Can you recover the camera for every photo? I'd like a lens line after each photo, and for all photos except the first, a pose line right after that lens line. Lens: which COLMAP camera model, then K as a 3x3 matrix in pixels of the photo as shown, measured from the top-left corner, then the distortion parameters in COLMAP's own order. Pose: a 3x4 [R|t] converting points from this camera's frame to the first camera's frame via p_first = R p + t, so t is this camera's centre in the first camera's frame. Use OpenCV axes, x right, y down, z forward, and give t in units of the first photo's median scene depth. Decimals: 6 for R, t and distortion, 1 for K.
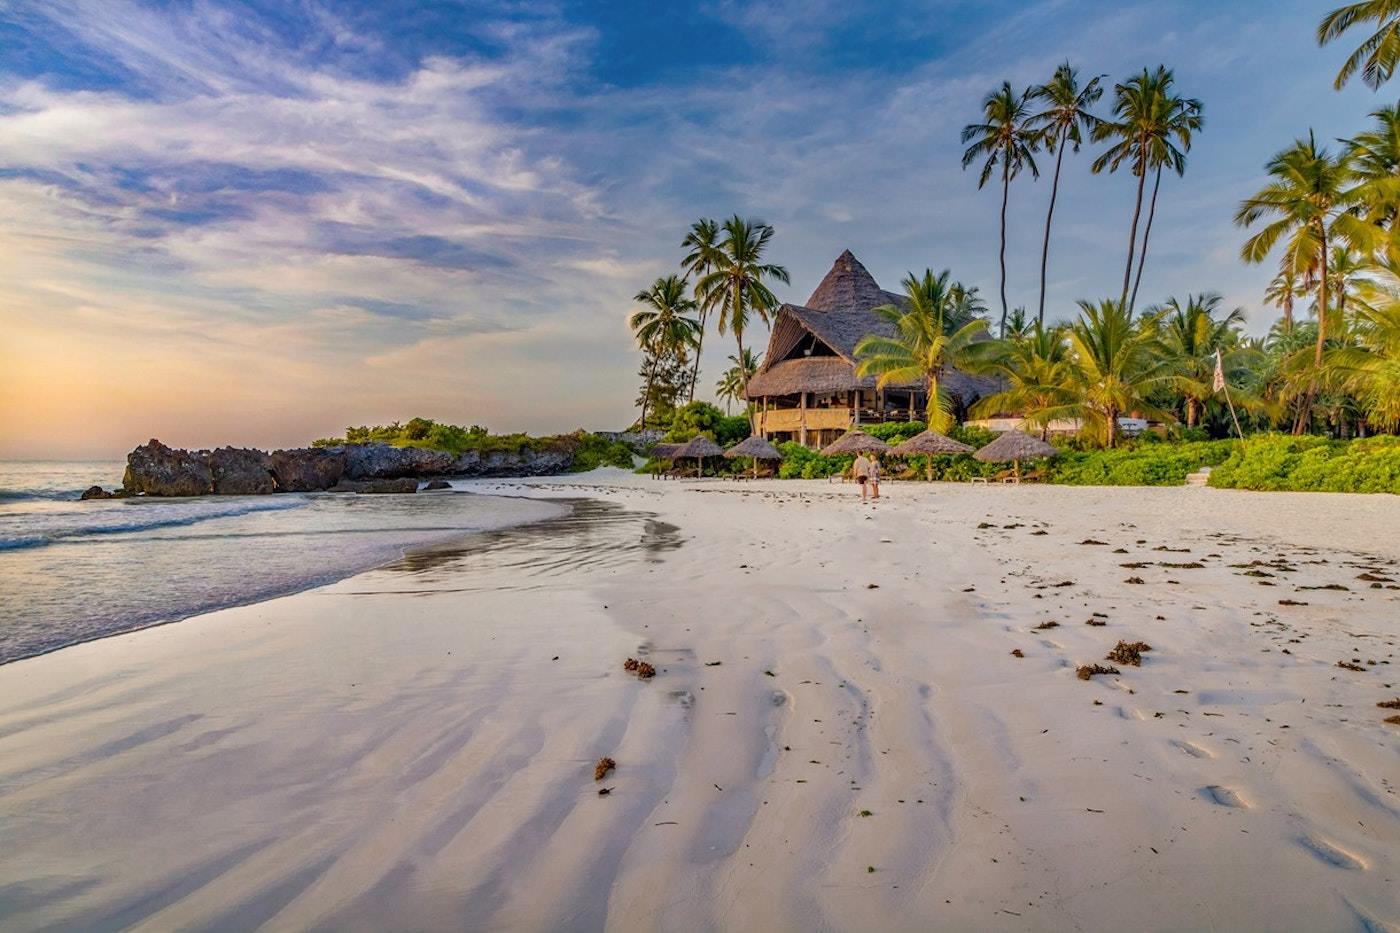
lens RADIAL K [[901.6, 0, 700.0], [0, 901.6, 466.5], [0, 0, 1]] dist [0.000701, 0.000136]
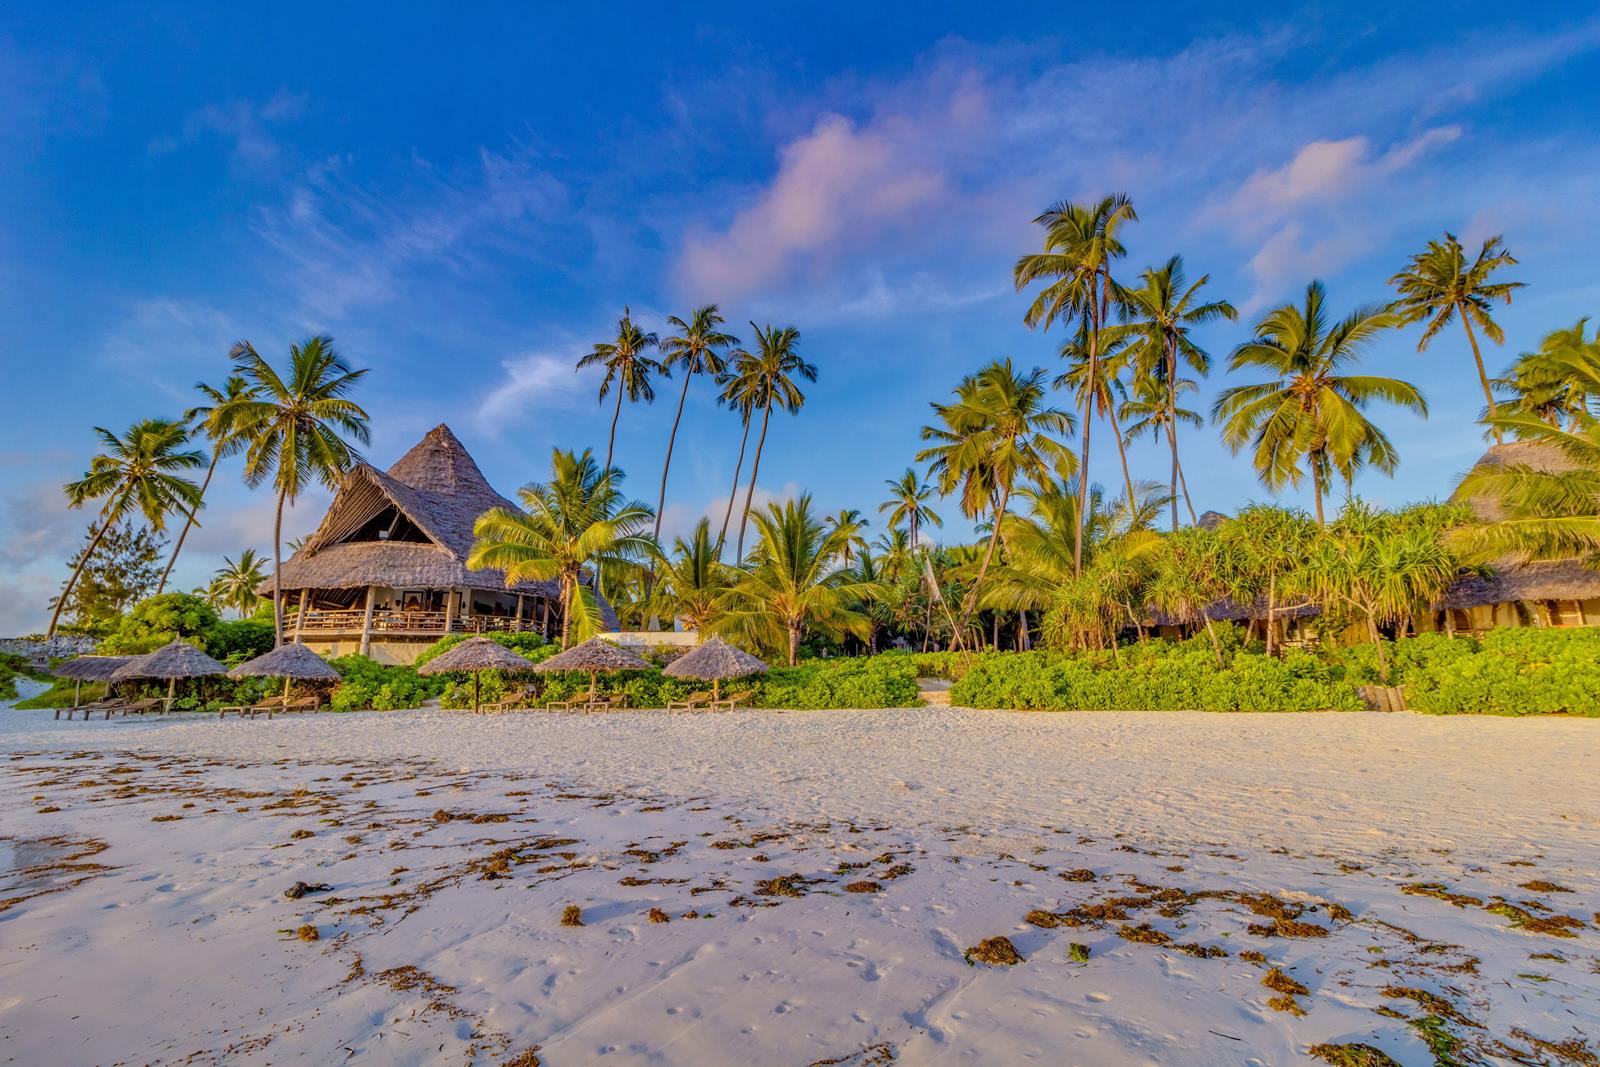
lens RADIAL K [[721.1, 0, 800.6], [0, 721.1, 521.5], [0, 0, 1]] dist [0.000910, 0.000470]
pose [[0.747856, 0.133440, 0.650312, -0.013417], [0.014709, 0.976019, -0.217189, -0.001686], [-0.663699, 0.171991, 0.727958, 0.334113]]
